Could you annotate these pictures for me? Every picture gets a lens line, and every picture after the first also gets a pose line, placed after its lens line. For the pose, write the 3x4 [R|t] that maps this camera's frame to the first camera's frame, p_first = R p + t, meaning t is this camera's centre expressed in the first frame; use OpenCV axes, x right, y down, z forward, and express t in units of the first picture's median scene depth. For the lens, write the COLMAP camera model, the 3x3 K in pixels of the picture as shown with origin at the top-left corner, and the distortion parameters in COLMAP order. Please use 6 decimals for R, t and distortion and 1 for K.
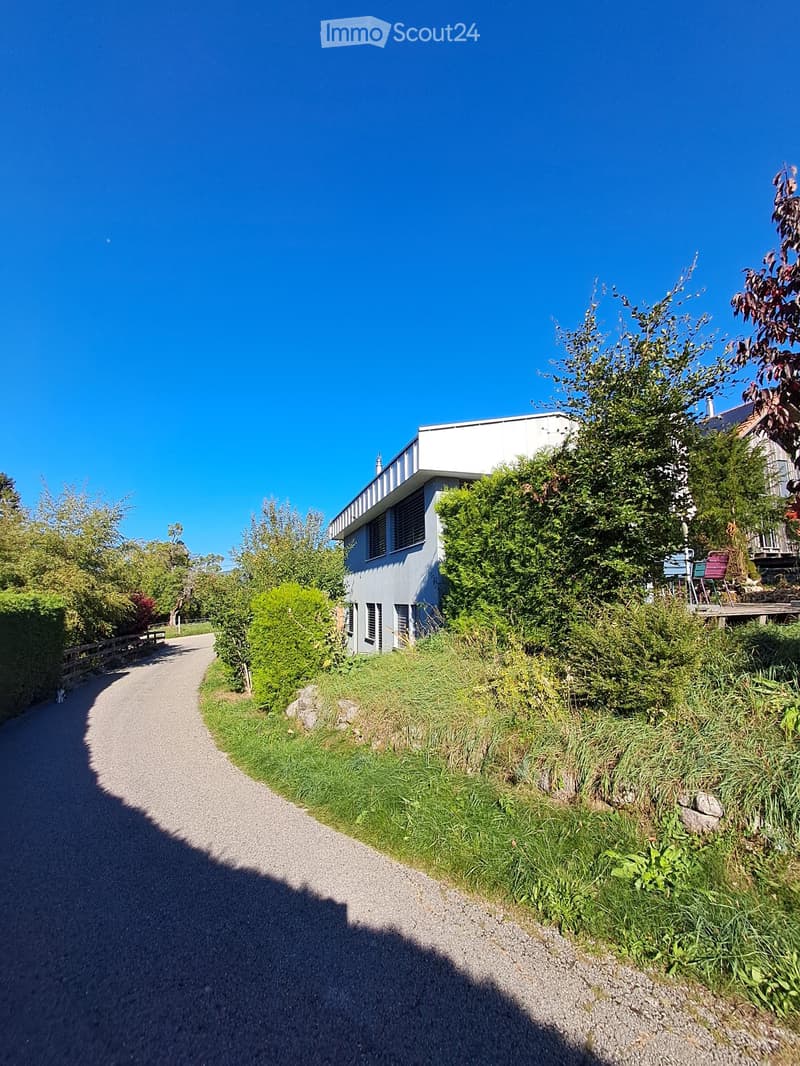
lens RADIAL K [[482.1, 0, 397.3], [0, 482.1, 533.1], [0, 0, 1]] dist [0.004048, 0.002449]
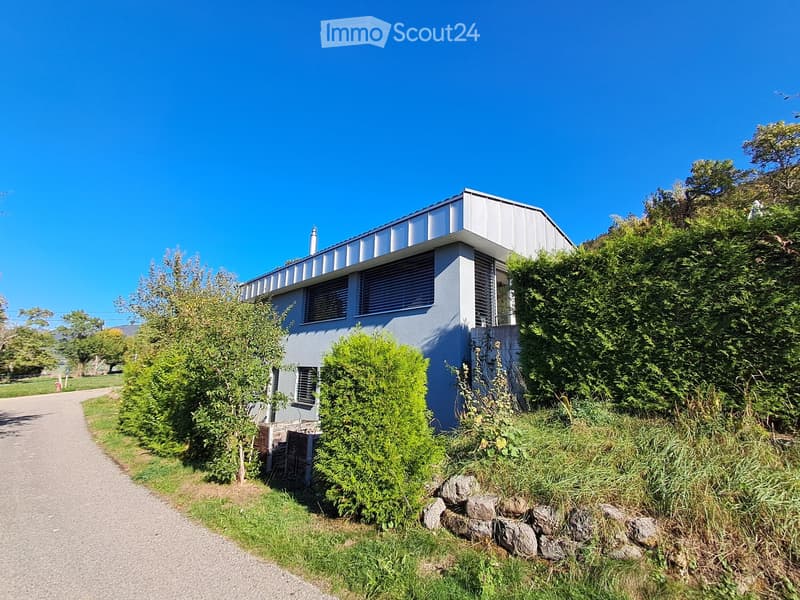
lens RADIAL K [[361.8, 0, 401.2], [0, 361.8, 300.5], [0, 0, 1]] dist [0.004048, 0.002449]
pose [[0.890773, 0.127743, 0.436126, -0.227600], [-0.101591, 0.991368, -0.082878, 0.052604], [-0.442949, 0.029519, 0.896061, 0.249108]]
